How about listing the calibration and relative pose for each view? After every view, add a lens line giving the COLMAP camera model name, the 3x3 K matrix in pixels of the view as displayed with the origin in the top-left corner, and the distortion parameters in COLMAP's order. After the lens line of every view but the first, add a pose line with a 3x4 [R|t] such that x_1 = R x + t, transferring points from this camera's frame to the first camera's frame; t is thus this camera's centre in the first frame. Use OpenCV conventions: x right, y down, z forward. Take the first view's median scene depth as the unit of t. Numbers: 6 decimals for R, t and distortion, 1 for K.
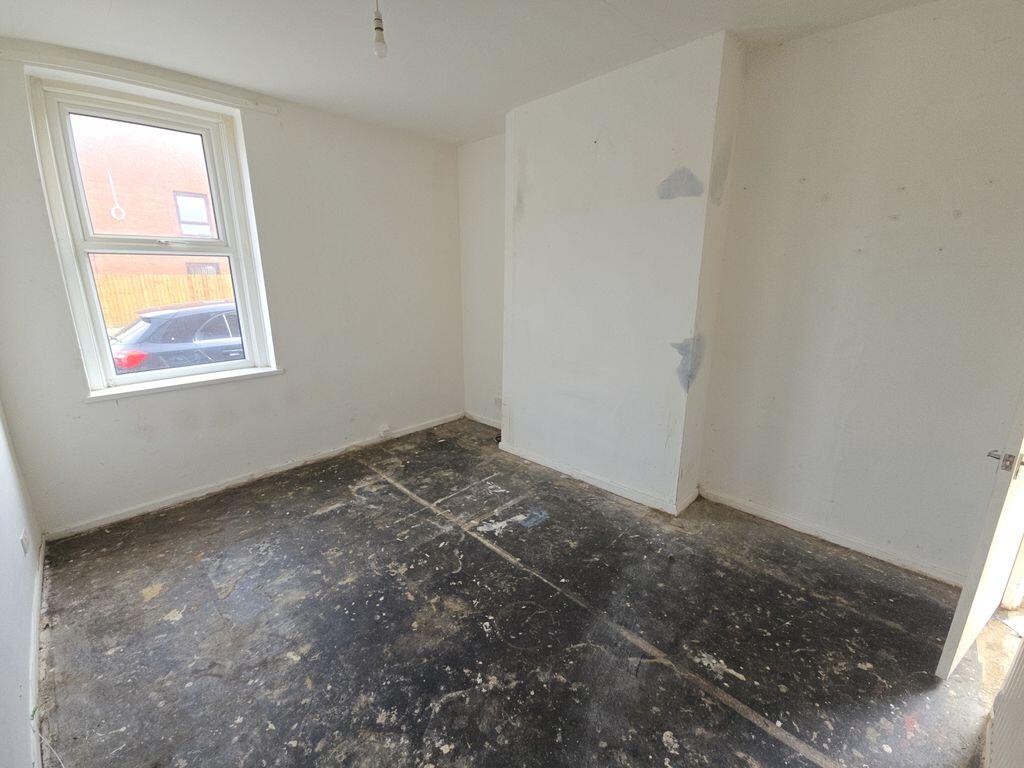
lens RADIAL K [[412.2, 0, 512.4], [0, 412.2, 376.0], [0, 0, 1]] dist [-0.001853, -0.000796]
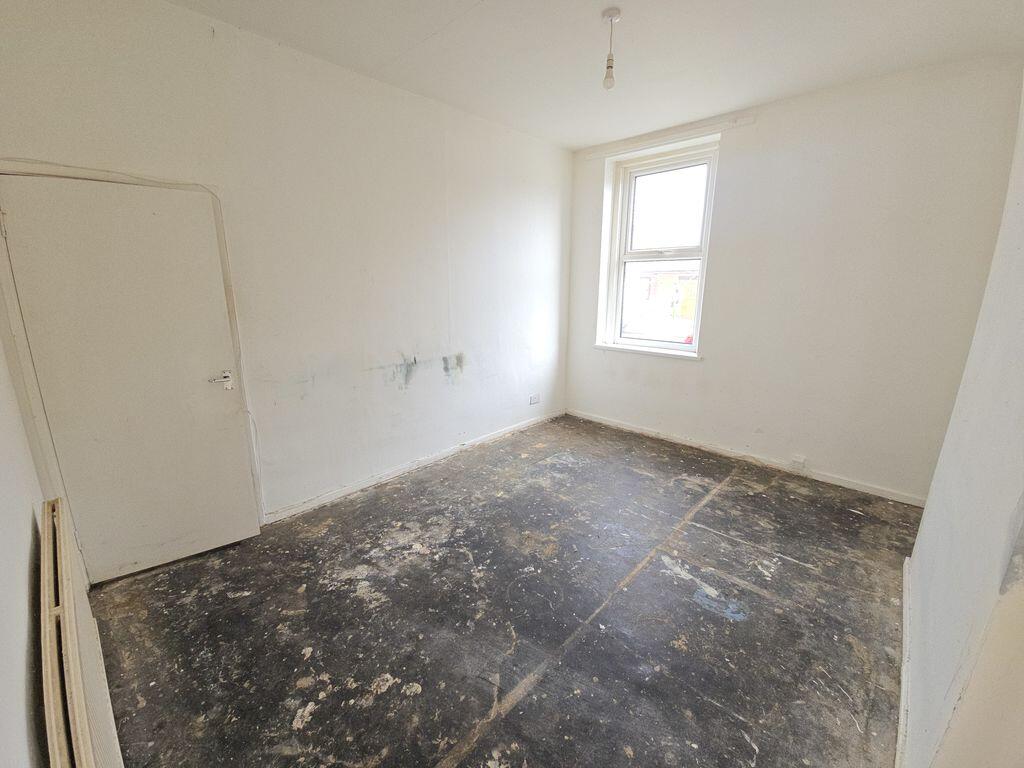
lens RADIAL K [[412.2, 0, 510.8], [0, 412.2, 377.0], [0, 0, 1]] dist [-0.001853, -0.000796]
pose [[0.032919, 0.225856, -0.973604, 0.666255], [-0.240102, 0.947392, 0.211658, -0.098679], [0.970189, 0.226797, 0.085416, 0.510975]]
